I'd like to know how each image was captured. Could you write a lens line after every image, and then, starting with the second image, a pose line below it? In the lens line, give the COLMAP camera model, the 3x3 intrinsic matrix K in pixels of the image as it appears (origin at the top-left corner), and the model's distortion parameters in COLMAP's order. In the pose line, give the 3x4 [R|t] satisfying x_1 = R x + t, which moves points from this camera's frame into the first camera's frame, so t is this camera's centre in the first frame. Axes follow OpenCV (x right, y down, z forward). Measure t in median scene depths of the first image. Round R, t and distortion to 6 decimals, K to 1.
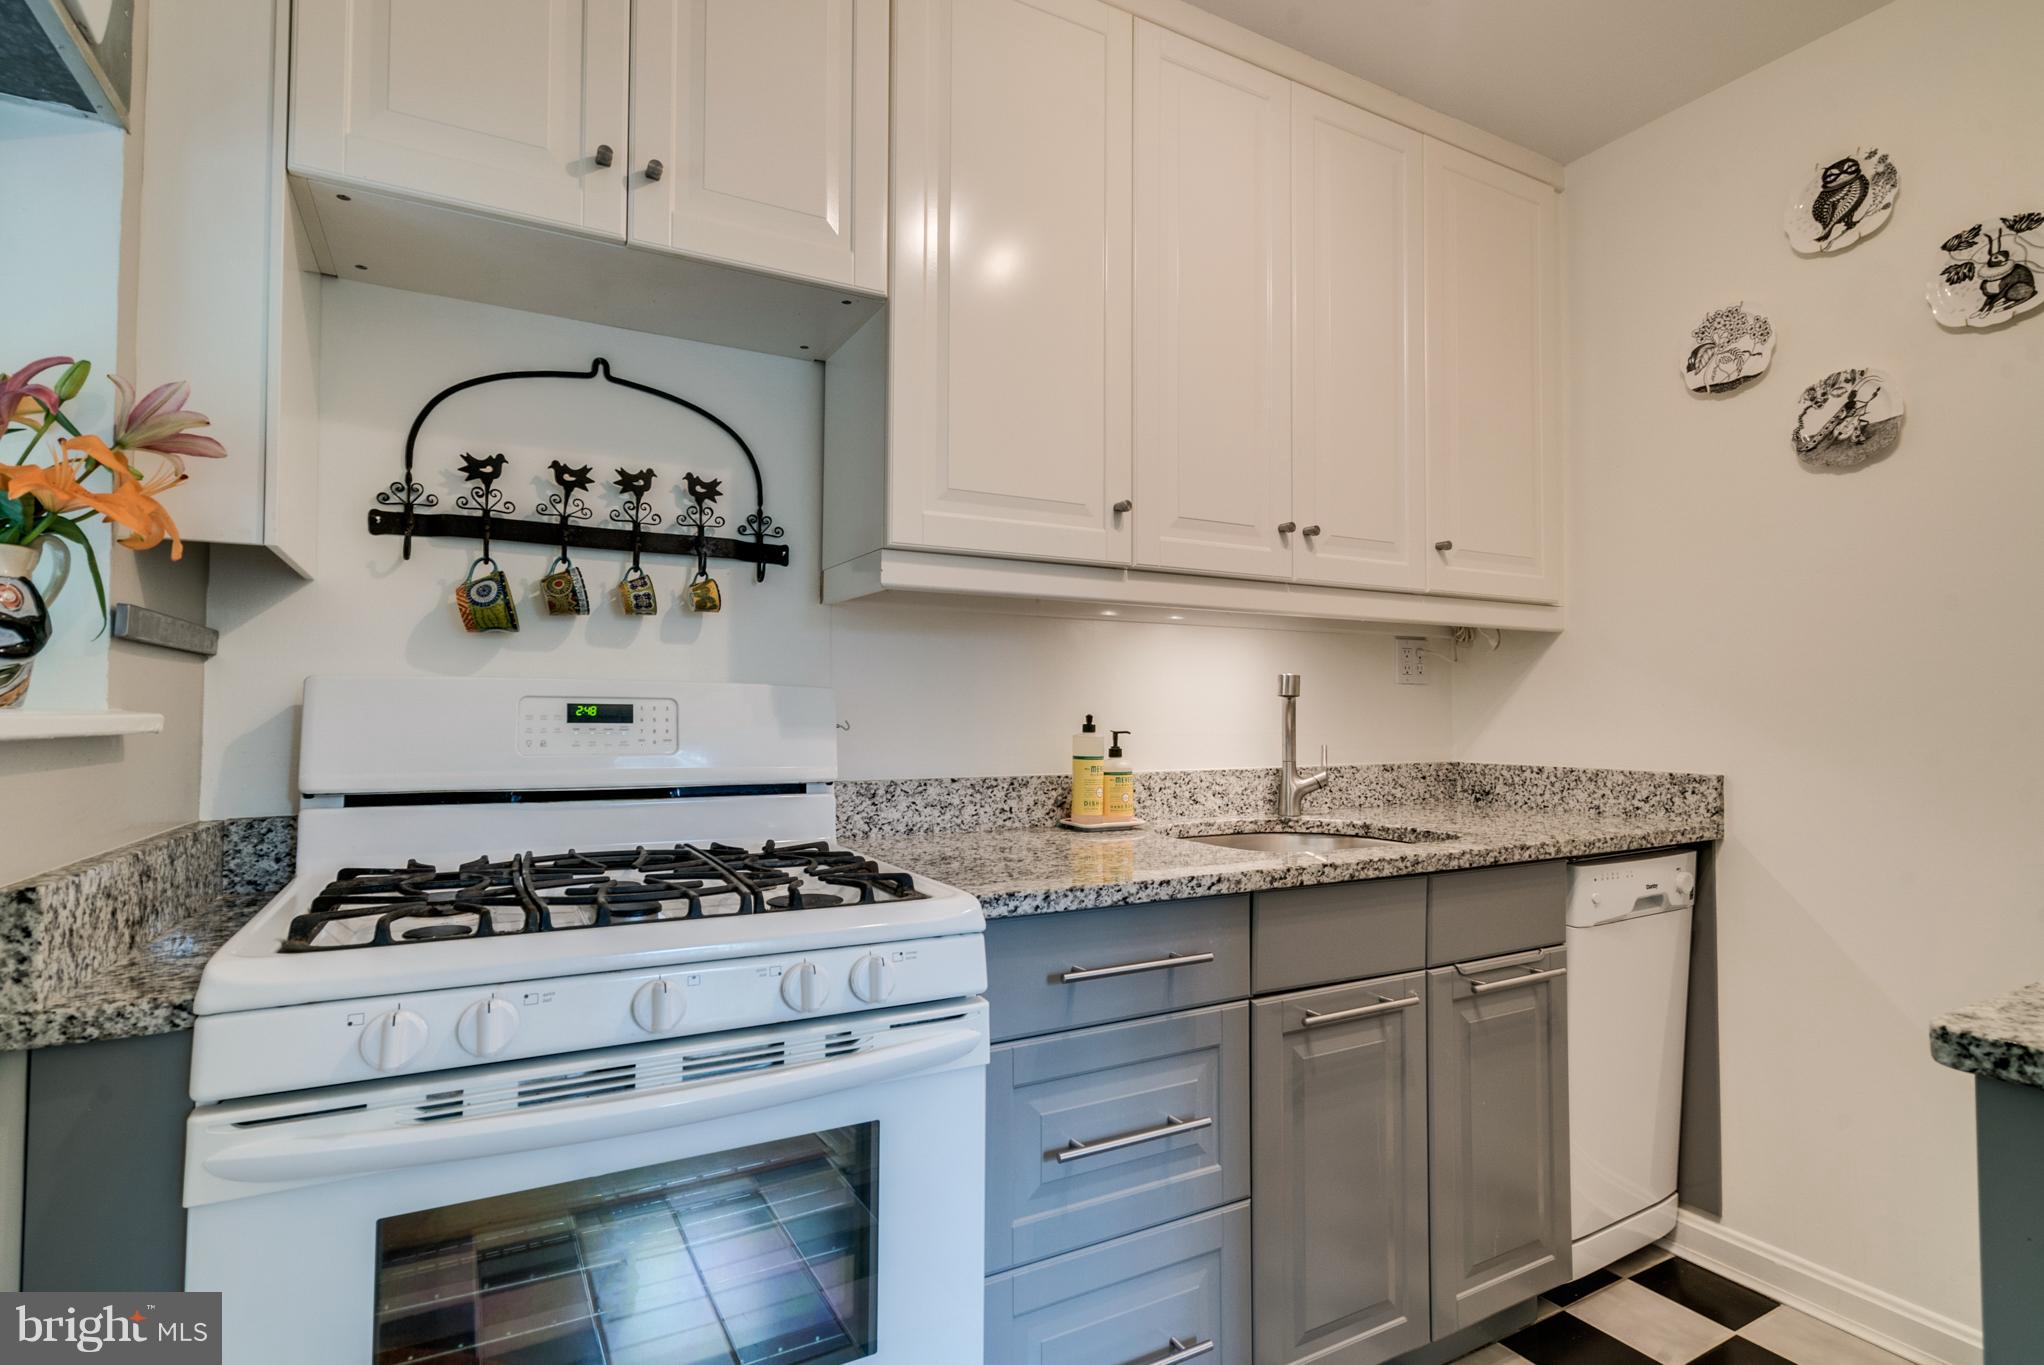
lens RADIAL K [[1003.8, 0, 1022.5], [0, 1003.8, 682.6], [0, 0, 1]] dist [-0.011832, 0.001882]
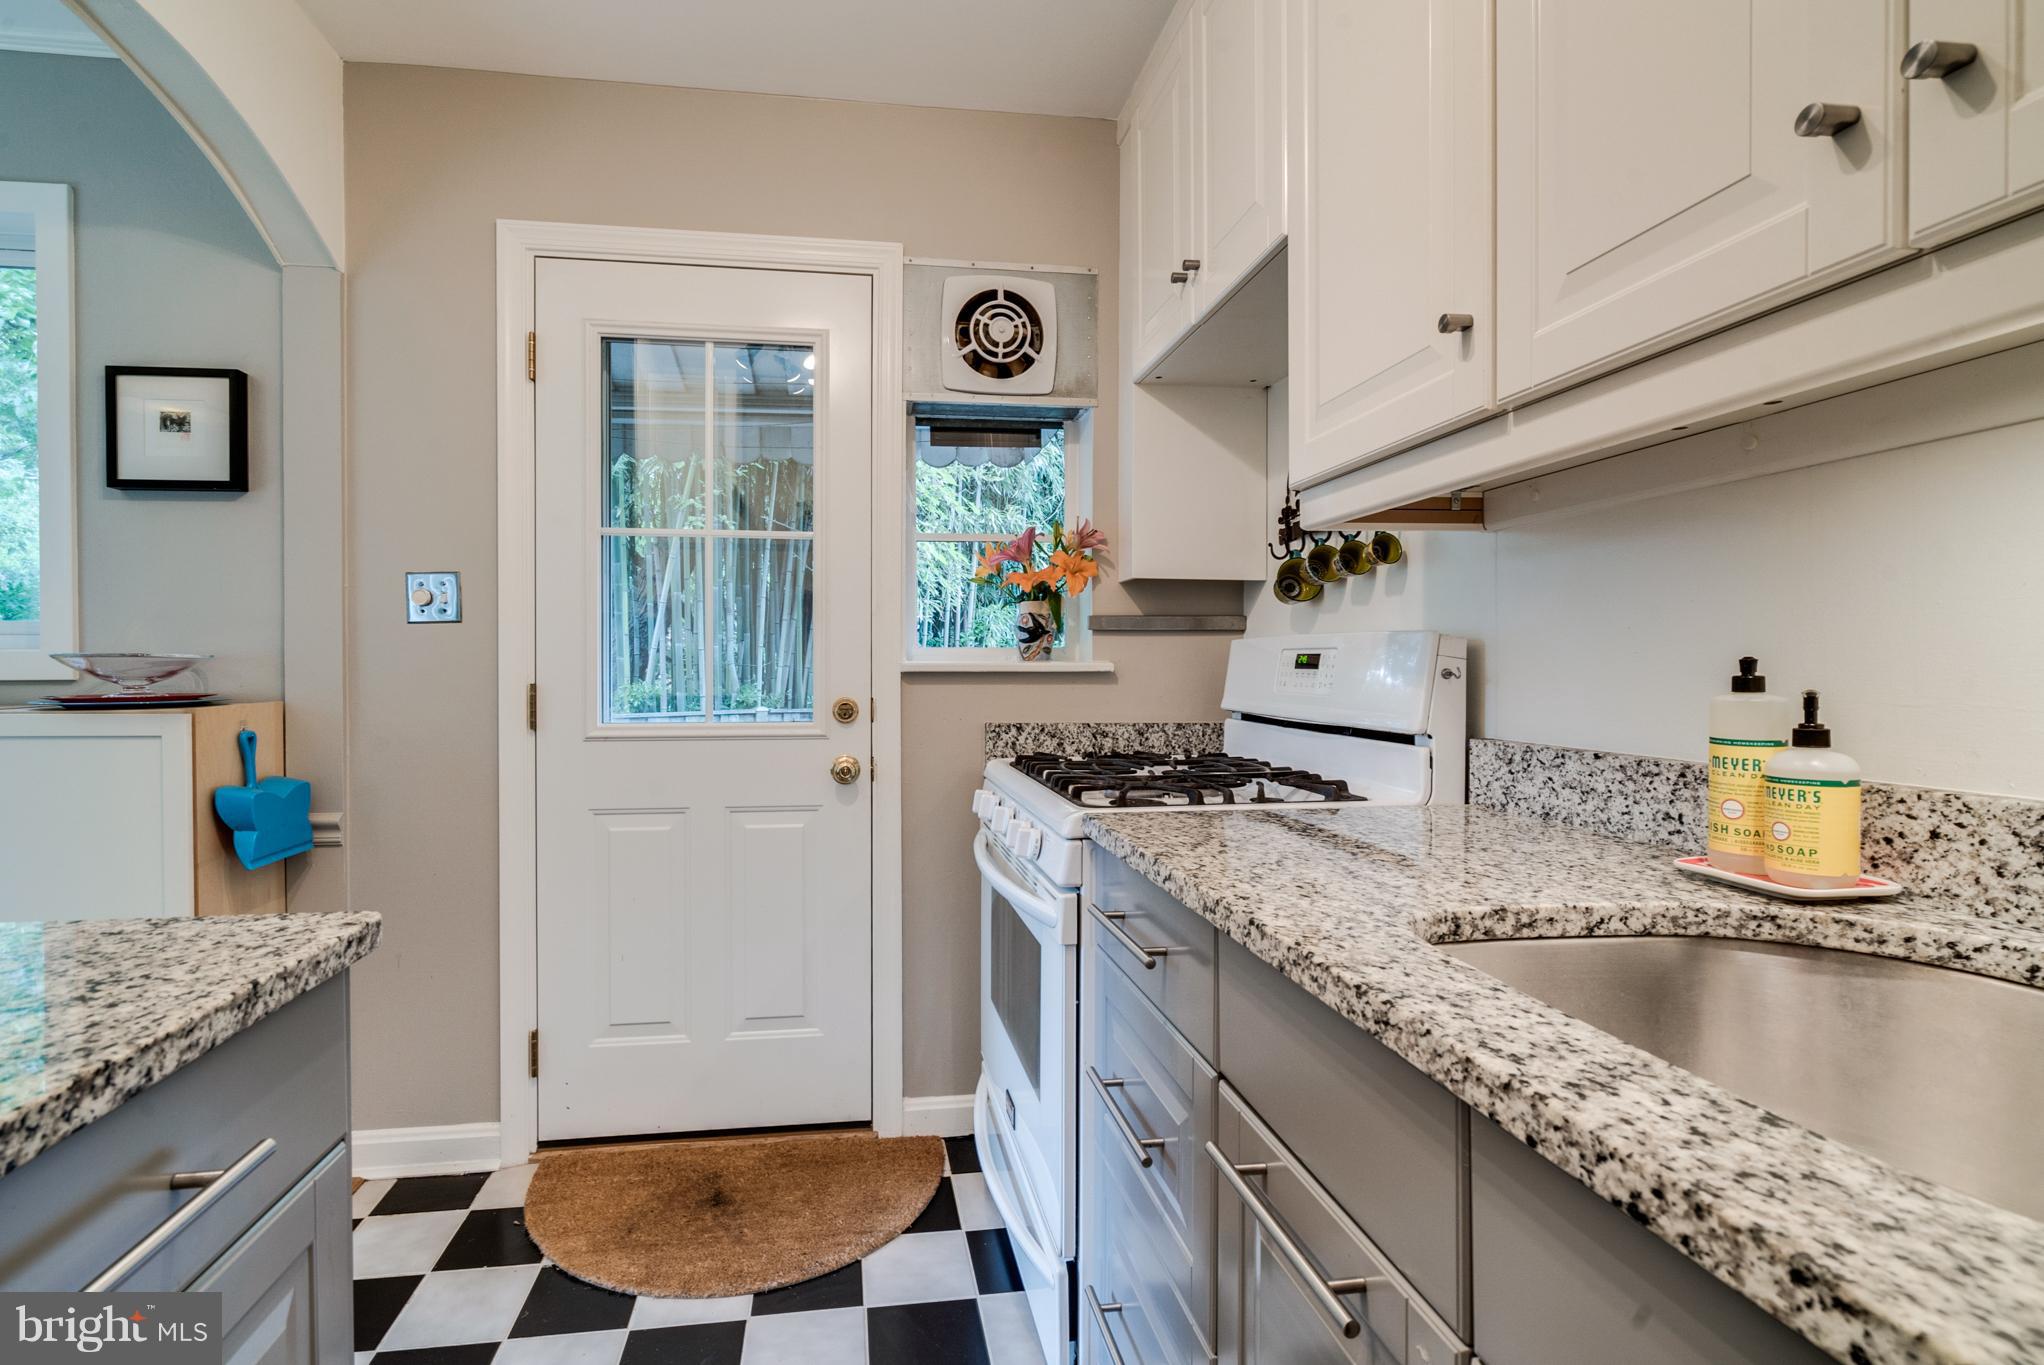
lens RADIAL K [[1003.8, 0, 1007.2], [0, 1003.8, 680.7], [0, 0, 1]] dist [-0.011832, 0.001882]
pose [[-0.348751, 0.012327, -0.937134, 0.531442], [0.031675, 0.999497, 0.001360, 0.024710], [0.936680, -0.029210, -0.348967, 0.649350]]
